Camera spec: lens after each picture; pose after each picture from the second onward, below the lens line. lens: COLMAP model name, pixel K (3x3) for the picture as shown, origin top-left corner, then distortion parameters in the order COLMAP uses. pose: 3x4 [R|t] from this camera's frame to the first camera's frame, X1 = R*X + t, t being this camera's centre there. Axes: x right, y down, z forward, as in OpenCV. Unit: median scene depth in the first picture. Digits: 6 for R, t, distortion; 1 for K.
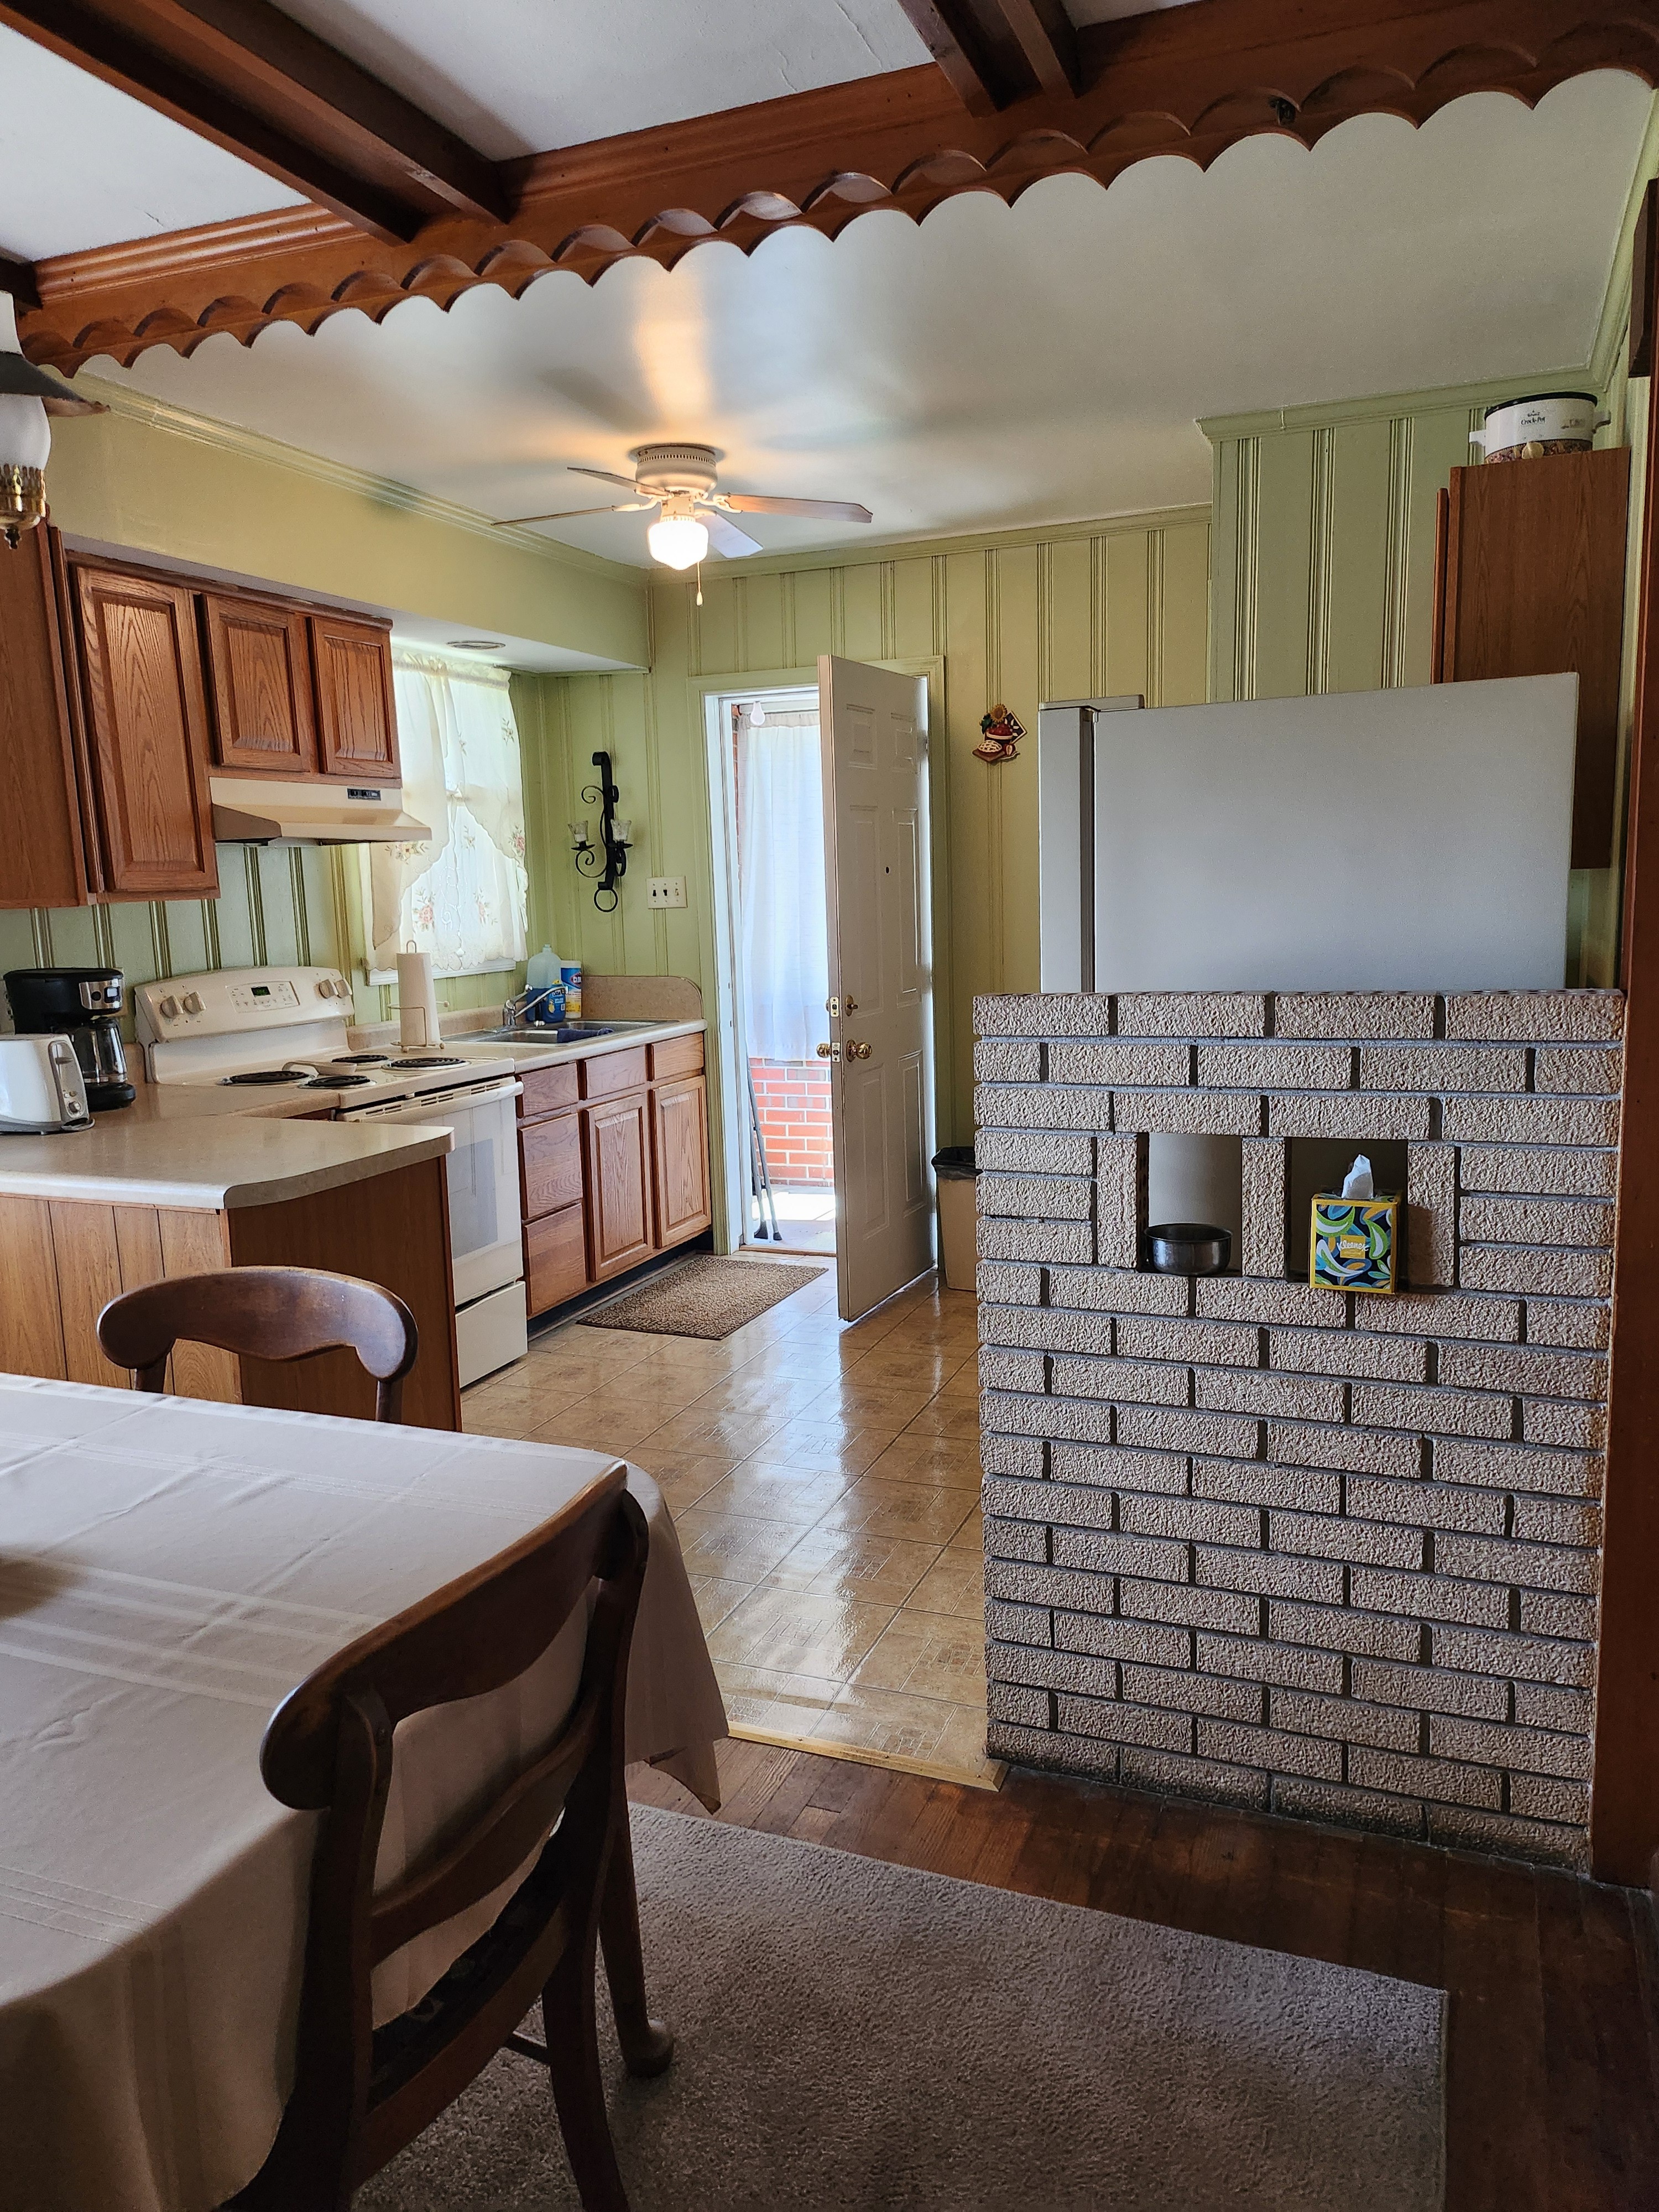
lens RADIAL K [[1569.4, 0, 824.5], [0, 1569.4, 1110.2], [0, 0, 1]] dist [0.089175, -0.086089]
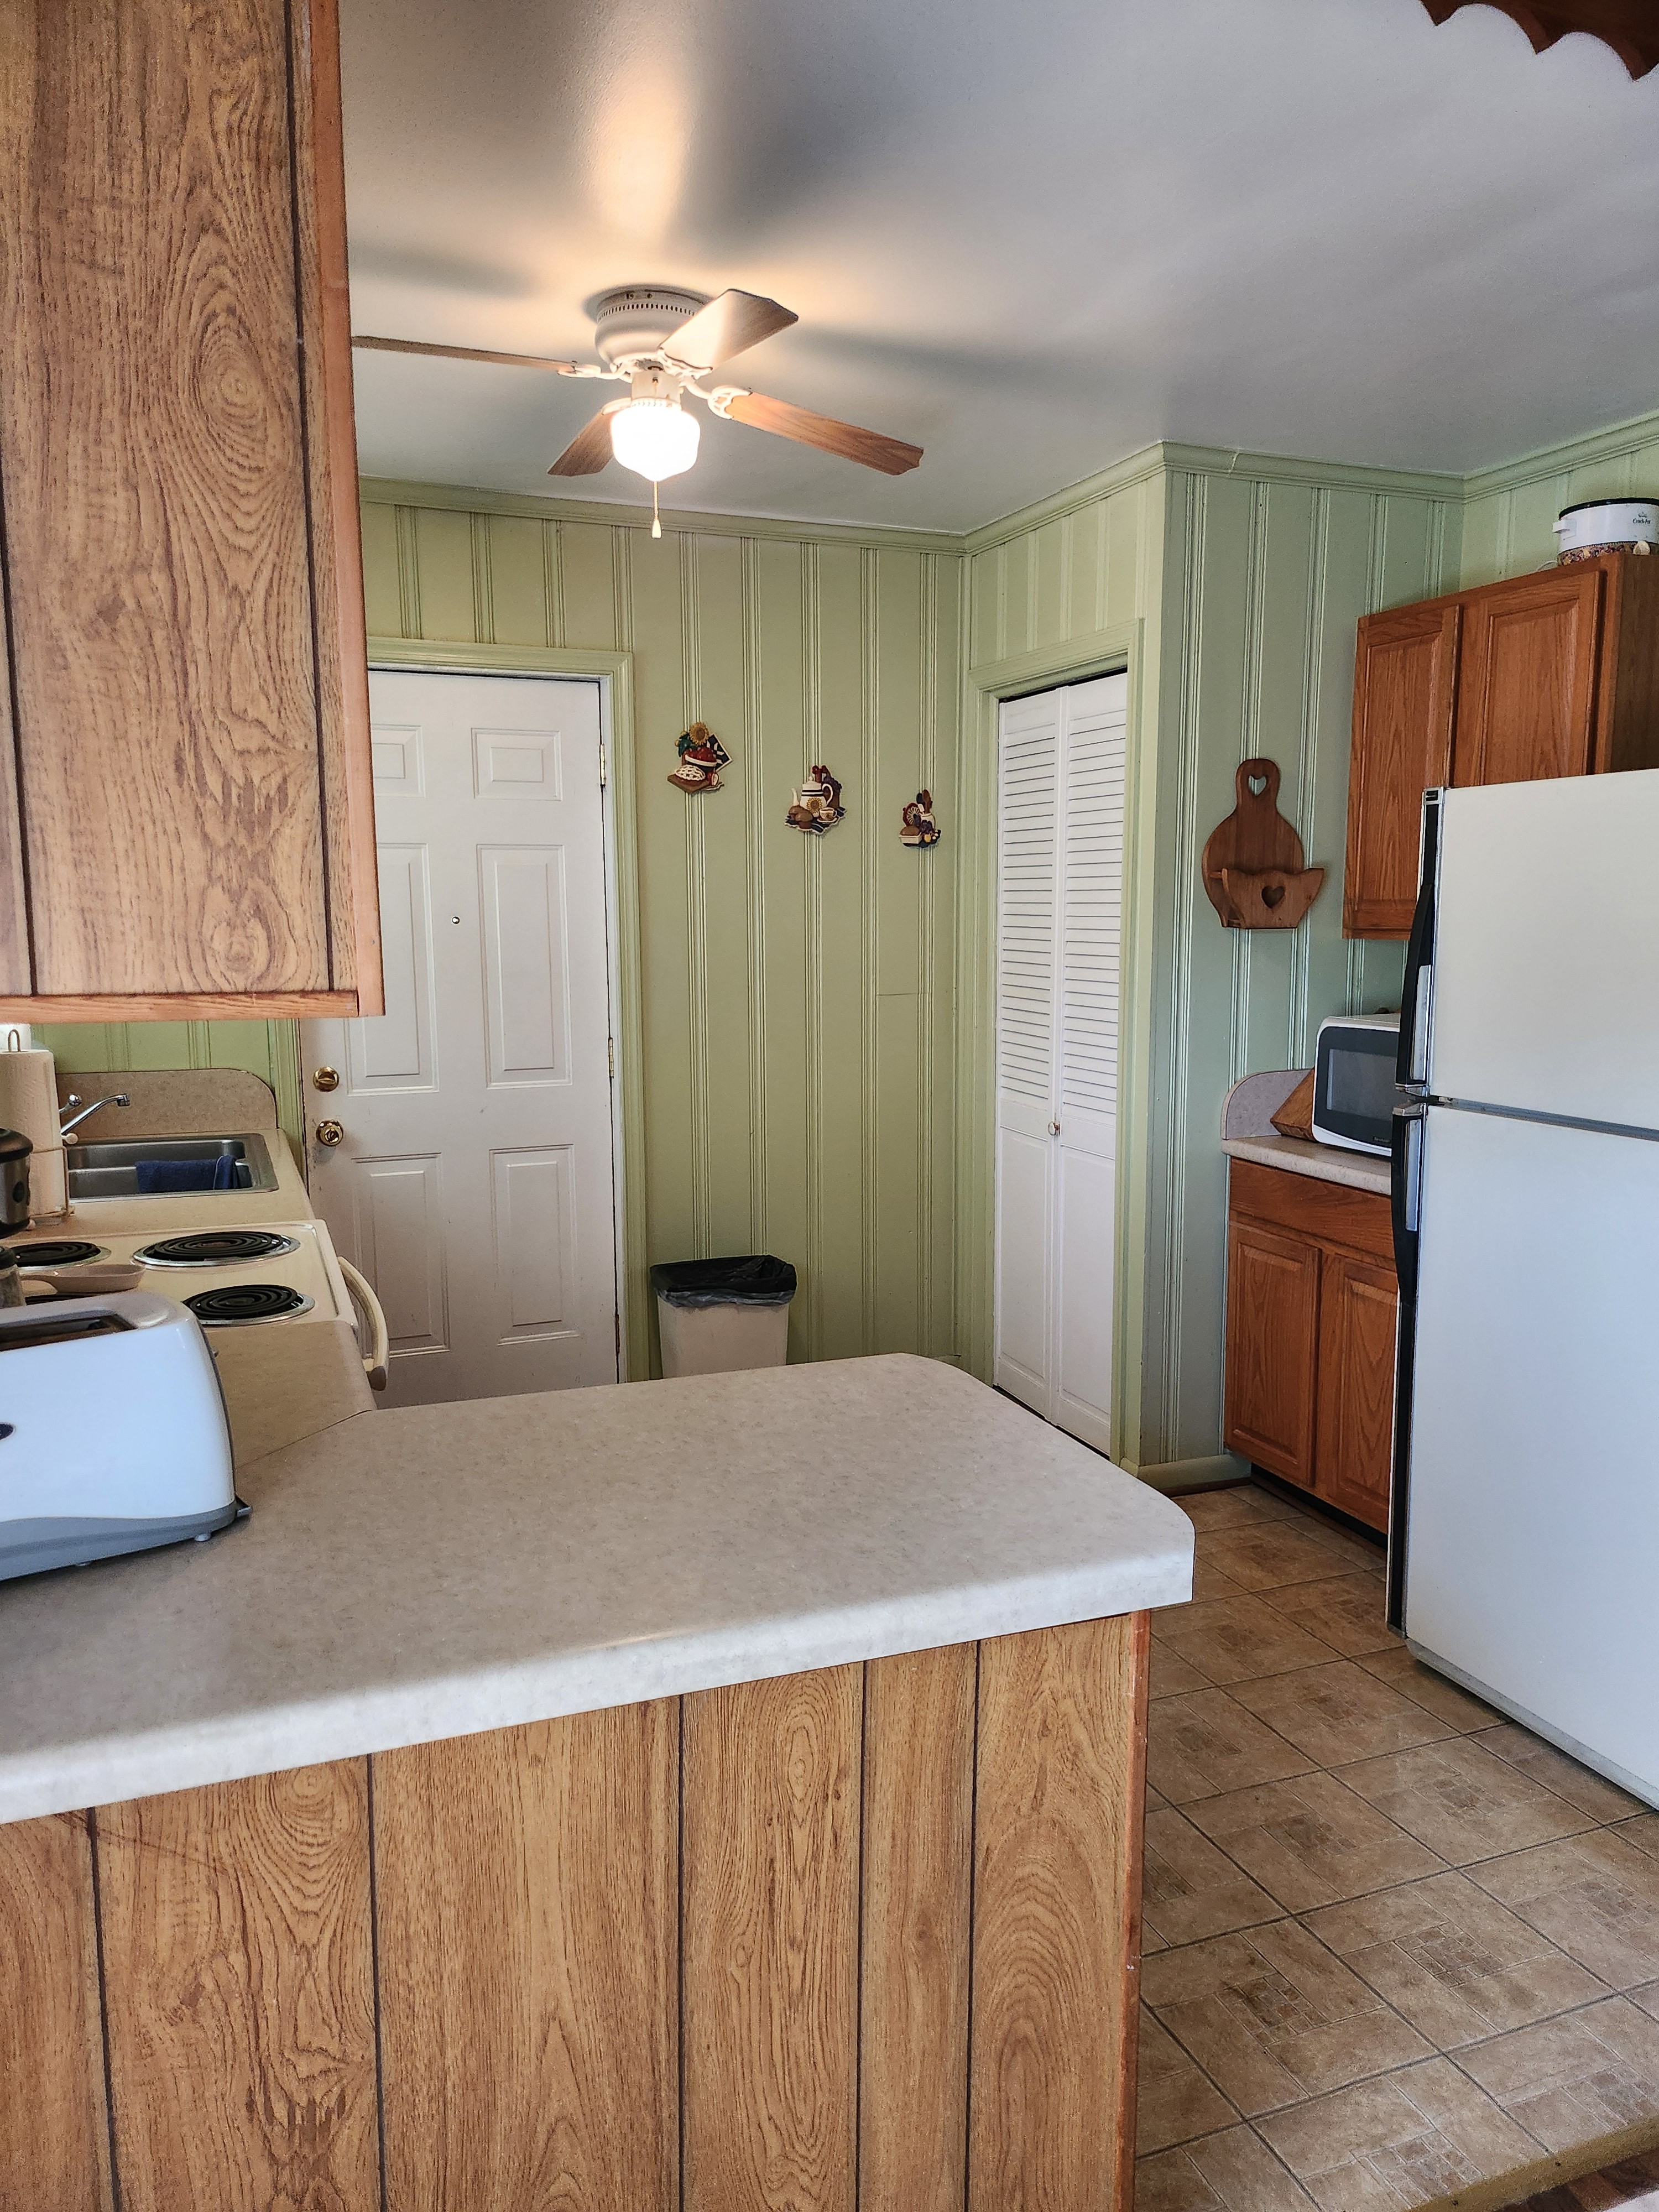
lens RADIAL K [[1554.9, 0, 837.4], [0, 1554.9, 1139.3], [0, 0, 1]] dist [0.043342, -0.002875]
pose [[0.722052, -0.075031, 0.687759, -0.483176], [0.080957, 0.996435, 0.023712, -0.064637], [-0.687086, 0.038558, 0.725552, 0.437353]]
